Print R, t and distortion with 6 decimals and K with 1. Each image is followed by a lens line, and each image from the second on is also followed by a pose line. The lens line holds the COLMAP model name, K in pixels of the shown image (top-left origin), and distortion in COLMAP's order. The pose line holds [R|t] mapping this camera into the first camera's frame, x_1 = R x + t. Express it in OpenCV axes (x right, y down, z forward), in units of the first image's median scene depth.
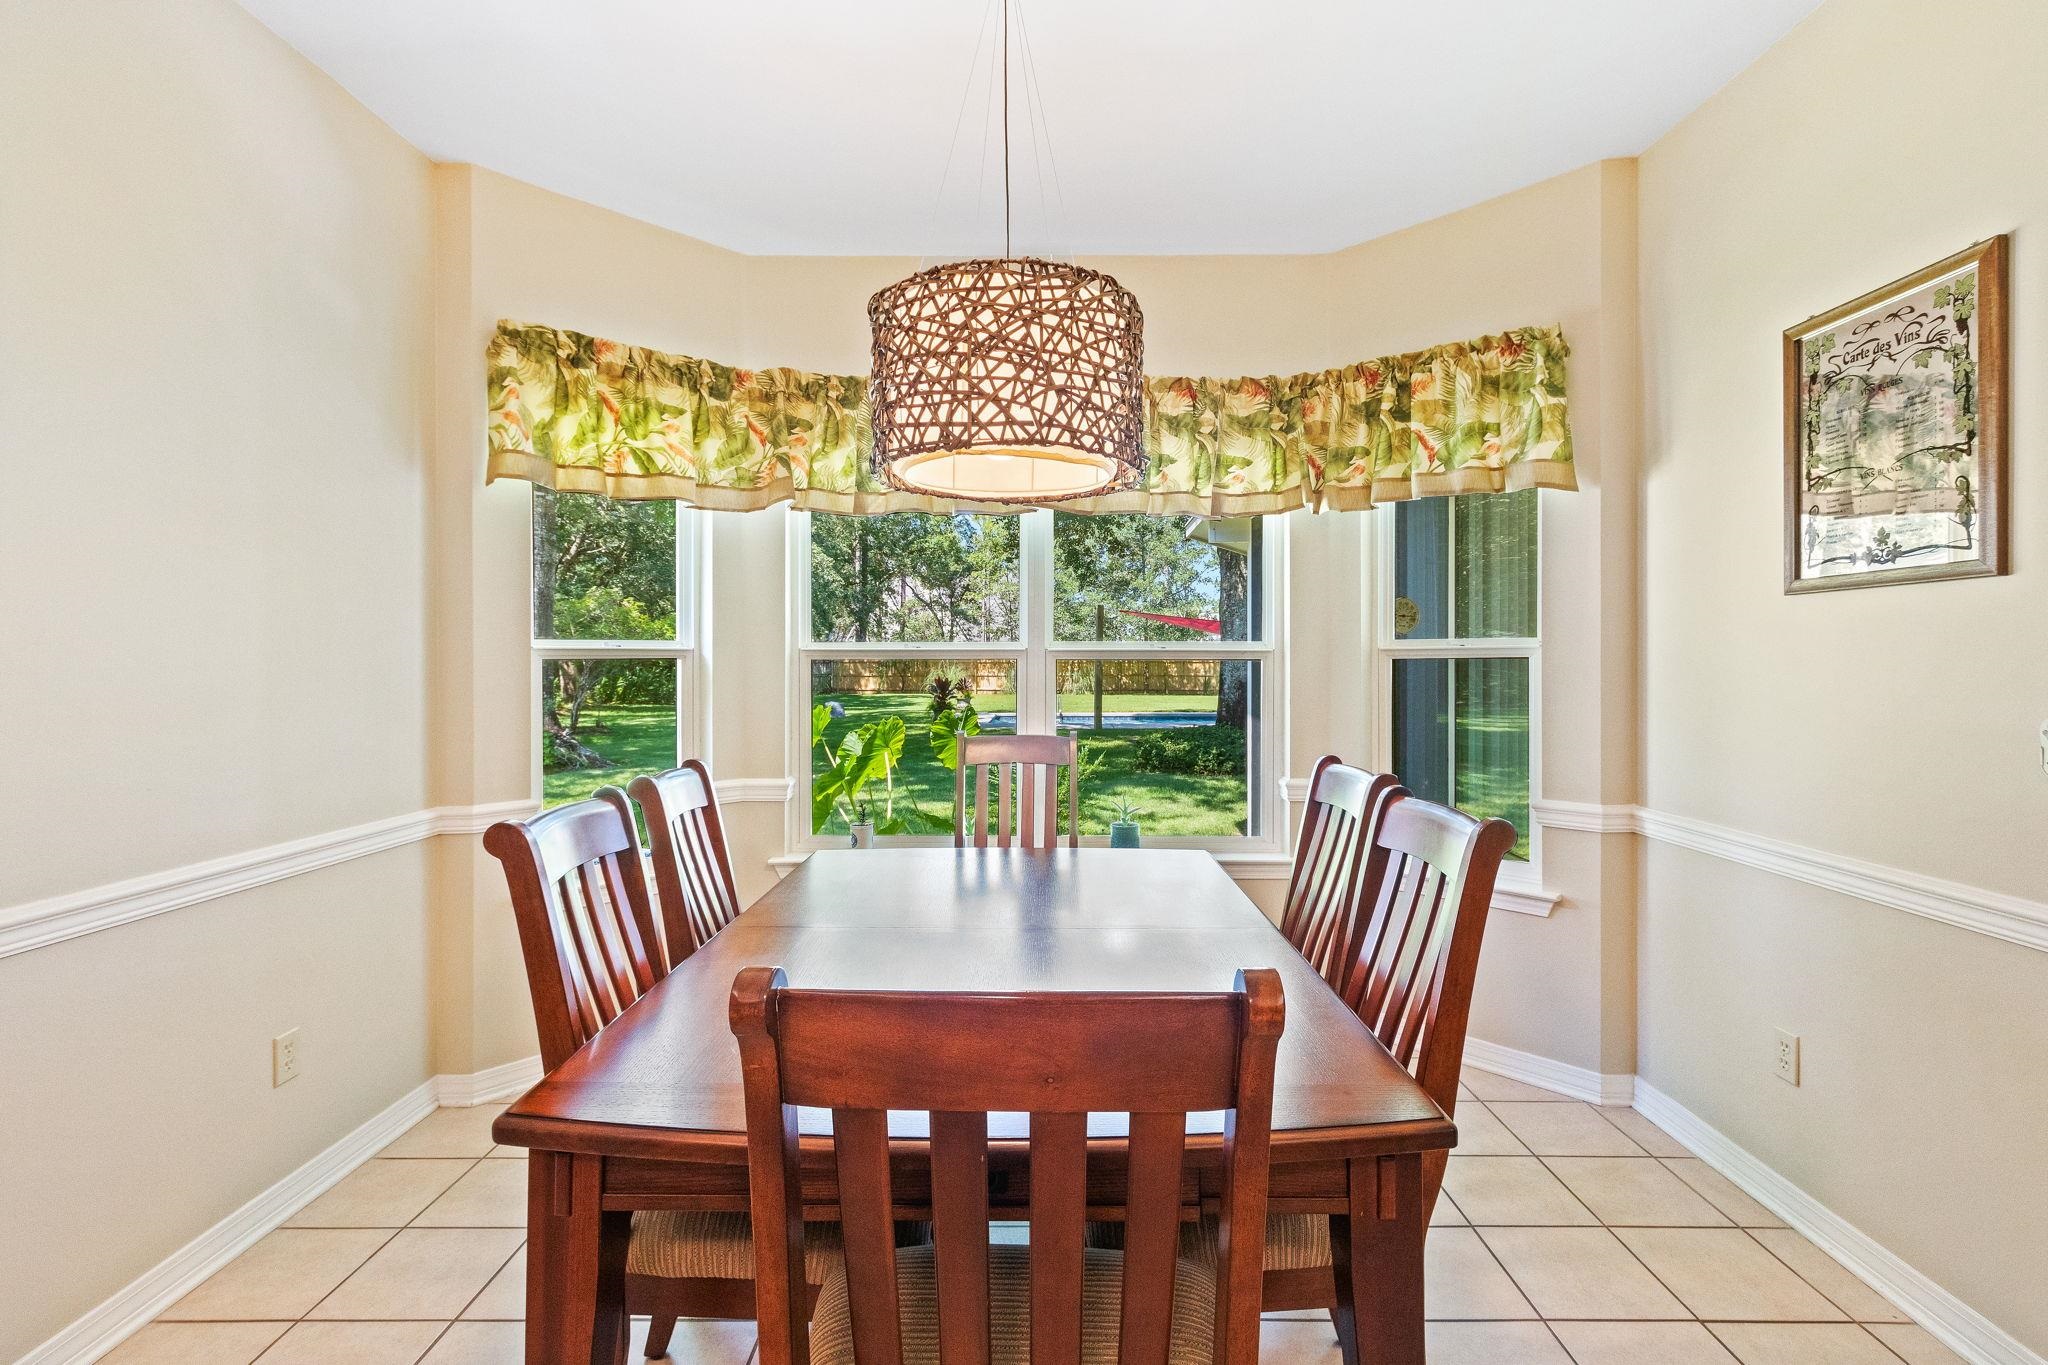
lens RADIAL K [[969.6, 0, 1027.8], [0, 969.6, 680.5], [0, 0, 1]] dist [0.001048, 0.000137]
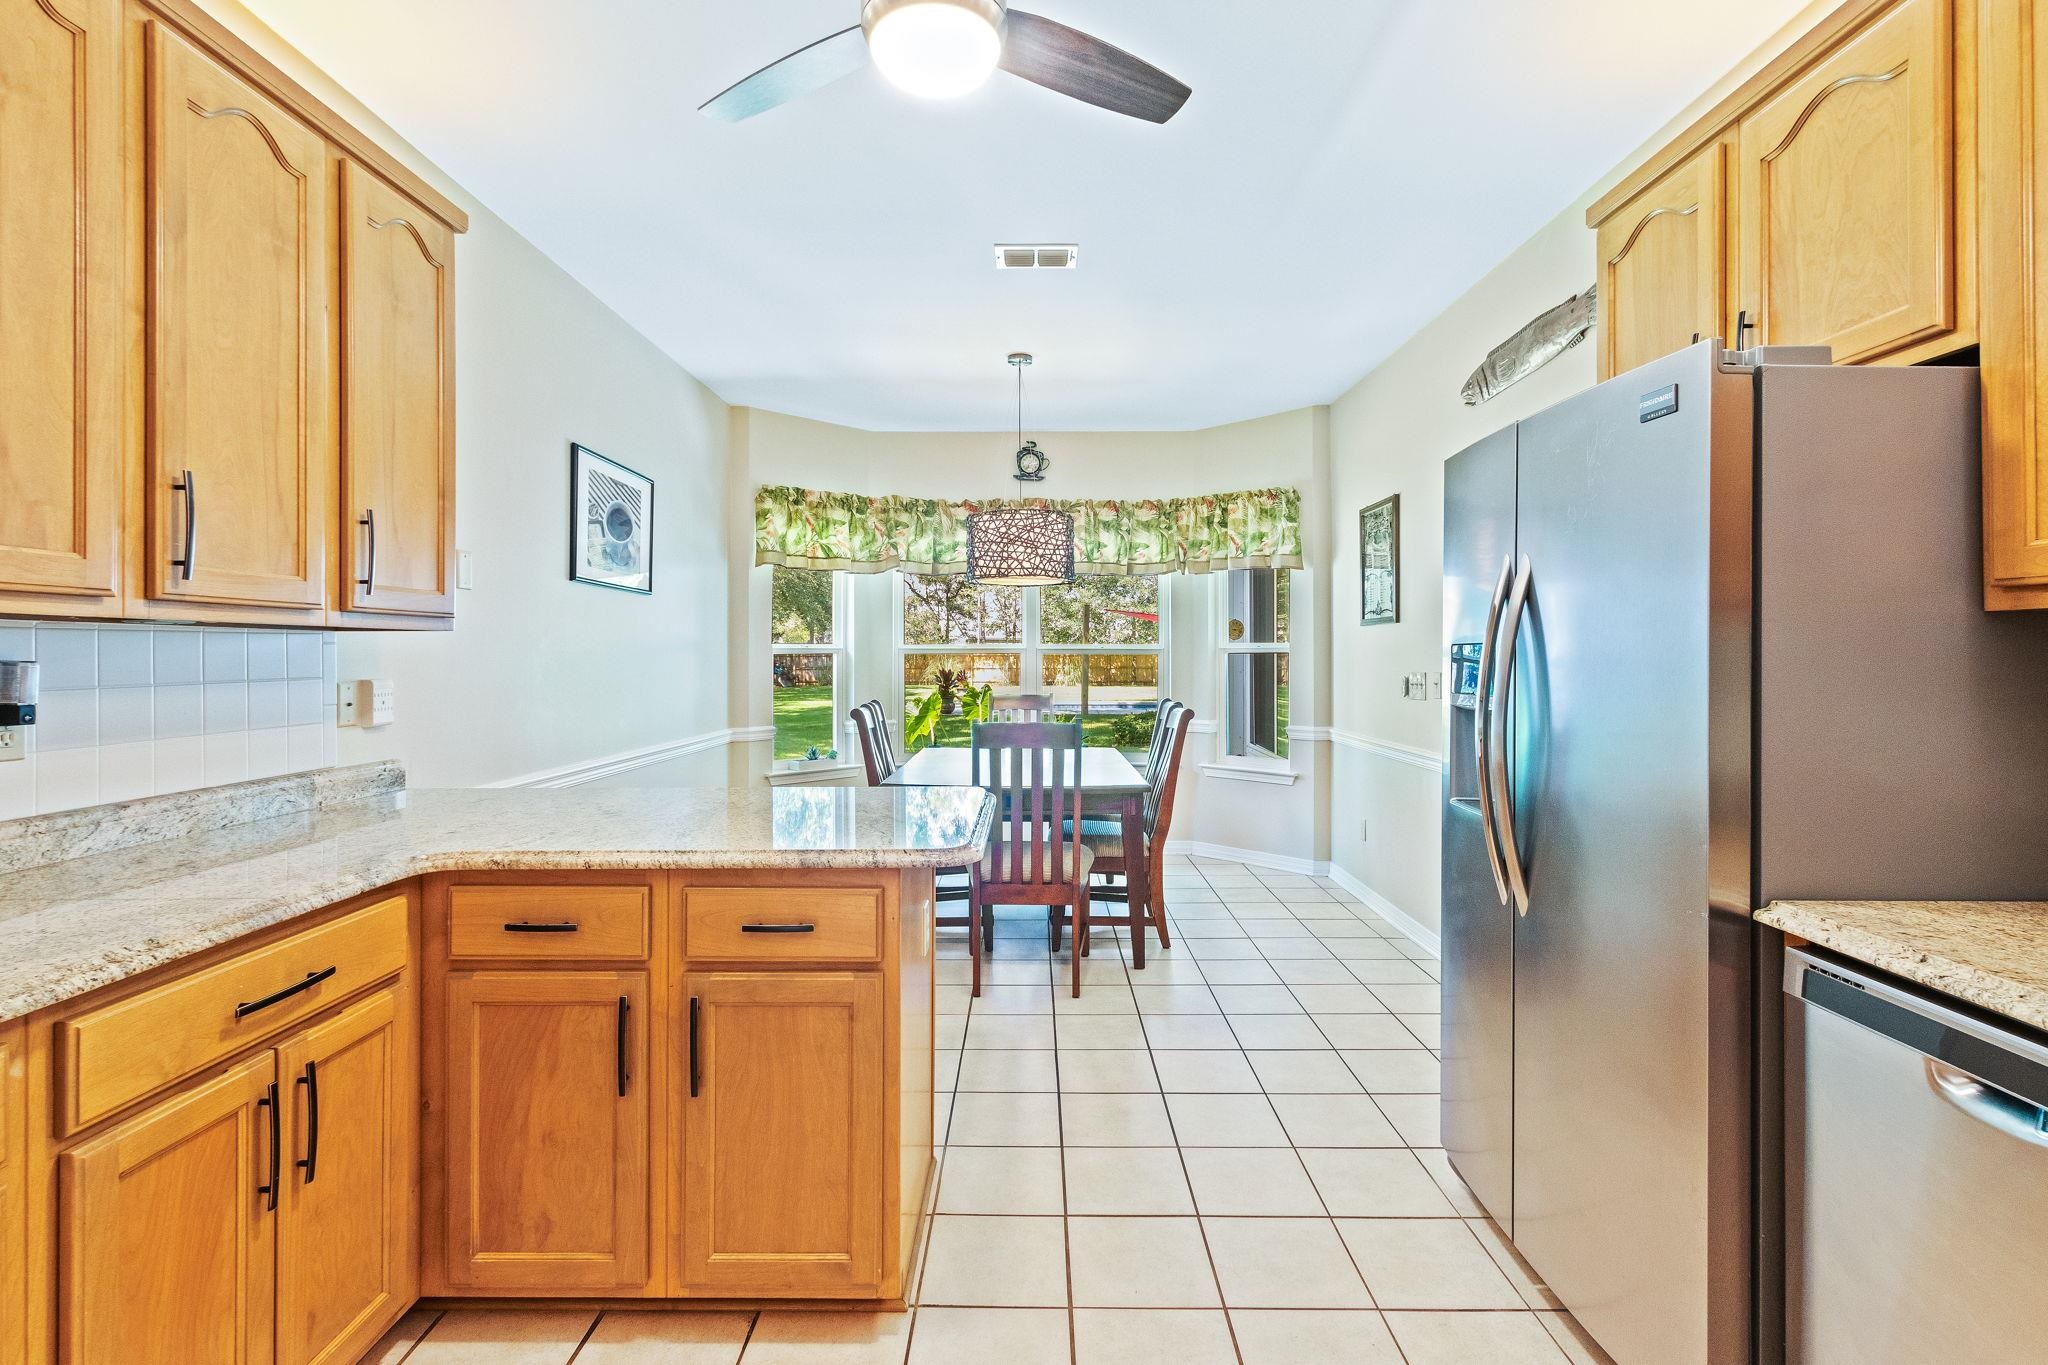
lens RADIAL K [[969.6, 0, 1024.5], [0, 969.6, 671.9], [0, 0, 1]] dist [0.001048, 0.000137]
pose [[0.999992, -0.000140, 0.003992, -0.012022], [0.000147, 0.999998, -0.001841, 0.016766], [-0.003991, 0.001842, 0.999990, -0.888100]]
